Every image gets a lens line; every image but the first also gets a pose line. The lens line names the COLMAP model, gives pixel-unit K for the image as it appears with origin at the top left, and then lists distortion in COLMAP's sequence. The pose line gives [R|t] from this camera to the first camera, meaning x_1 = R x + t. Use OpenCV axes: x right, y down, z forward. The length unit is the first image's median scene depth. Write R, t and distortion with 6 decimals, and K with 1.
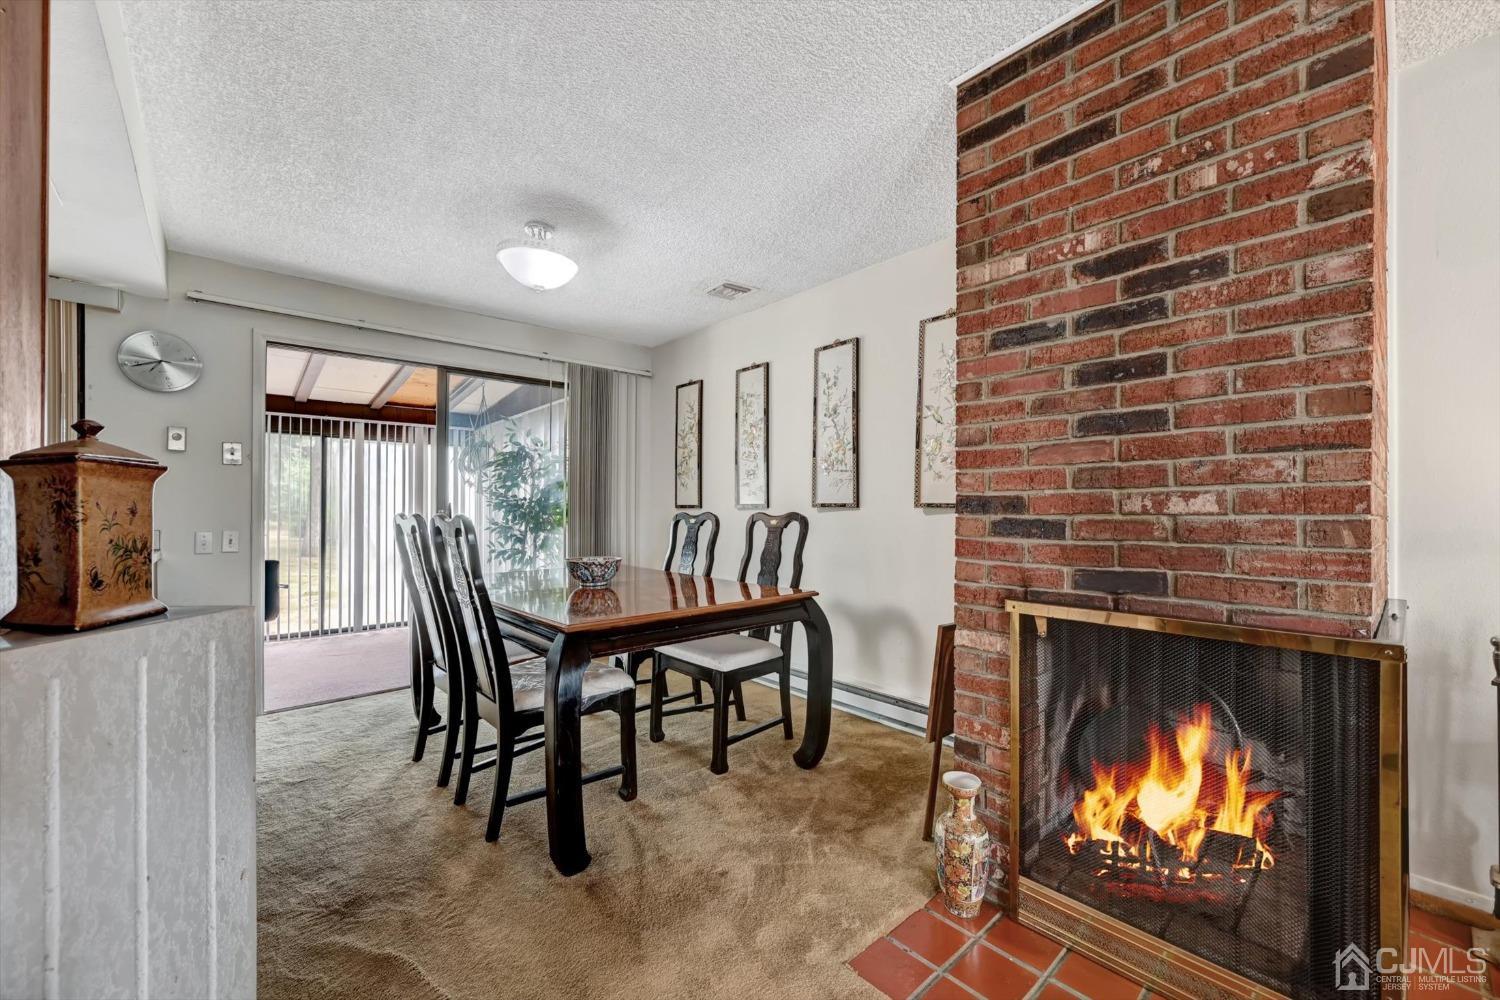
lens RADIAL K [[593.6, 0, 748.3], [0, 593.6, 504.6], [0, 0, 1]] dist [0.001208, 0.000545]
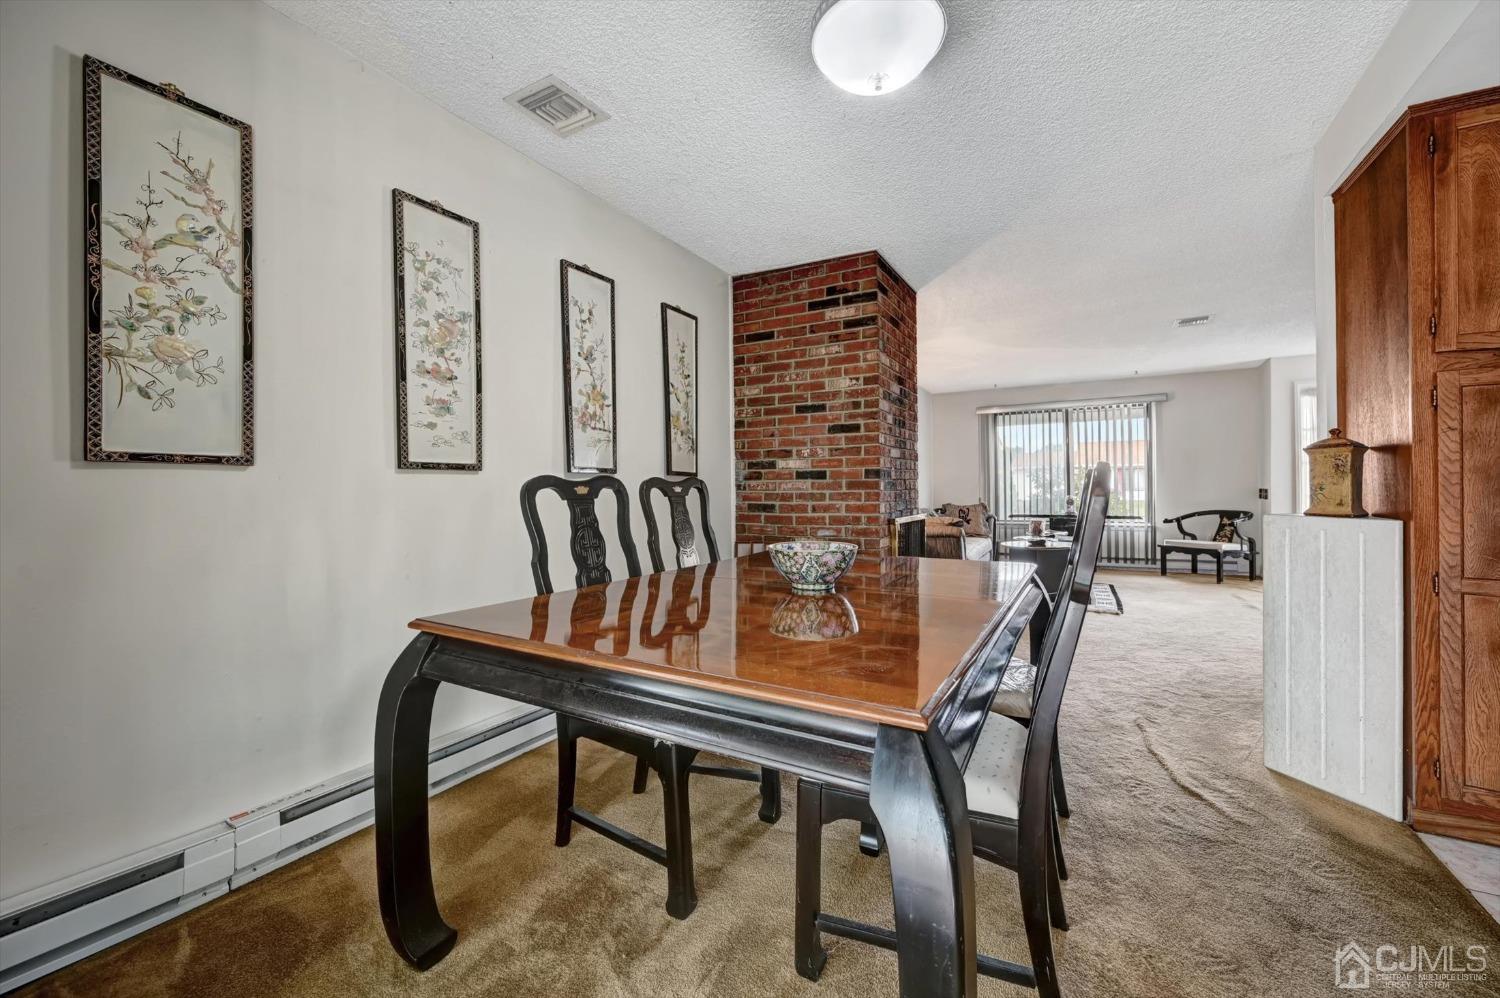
lens RADIAL K [[596.6, 0, 760.3], [0, 596.6, 488.1], [0, 0, 1]] dist [-0.000803, -0.000304]
pose [[-0.322346, -0.000180, 0.946622, -1.627630], [-0.003956, 0.999992, -0.001157, 0.060192], [-0.946614, -0.004118, -0.322344, 2.418956]]
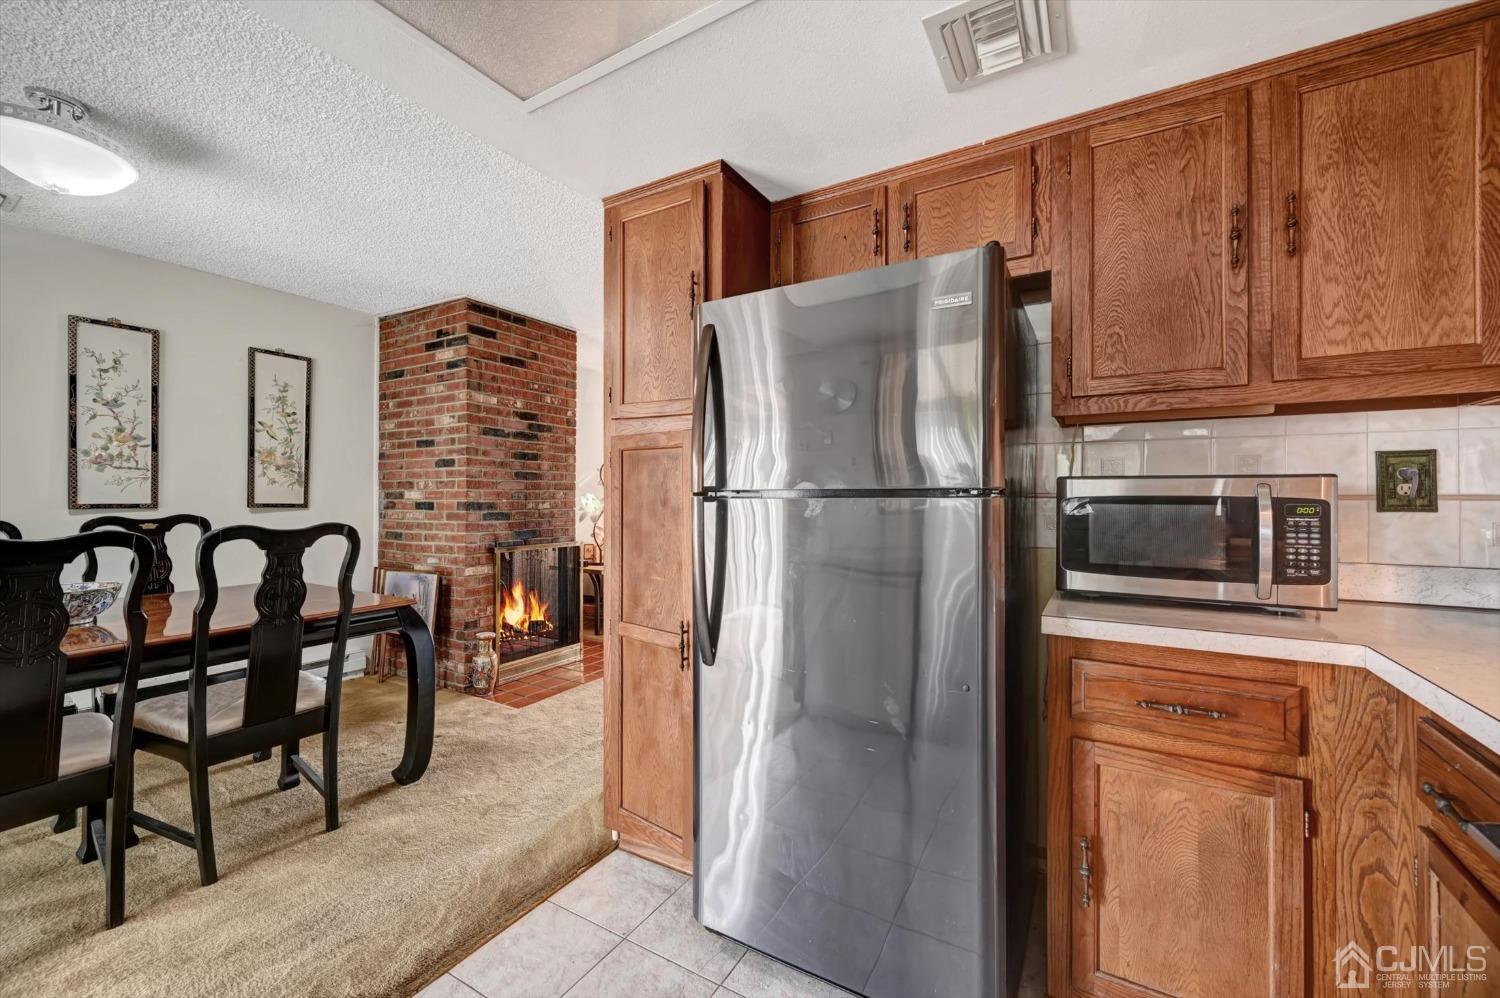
lens RADIAL K [[596.6, 0, 760.3], [0, 596.6, 488.1], [0, 0, 1]] dist [-0.000803, -0.000304]
pose [[-0.315059, 0.012939, 0.948984, -2.311871], [-0.008670, 0.999826, -0.016510, -0.045345], [-0.949033, -0.013429, -0.314892, 0.849890]]
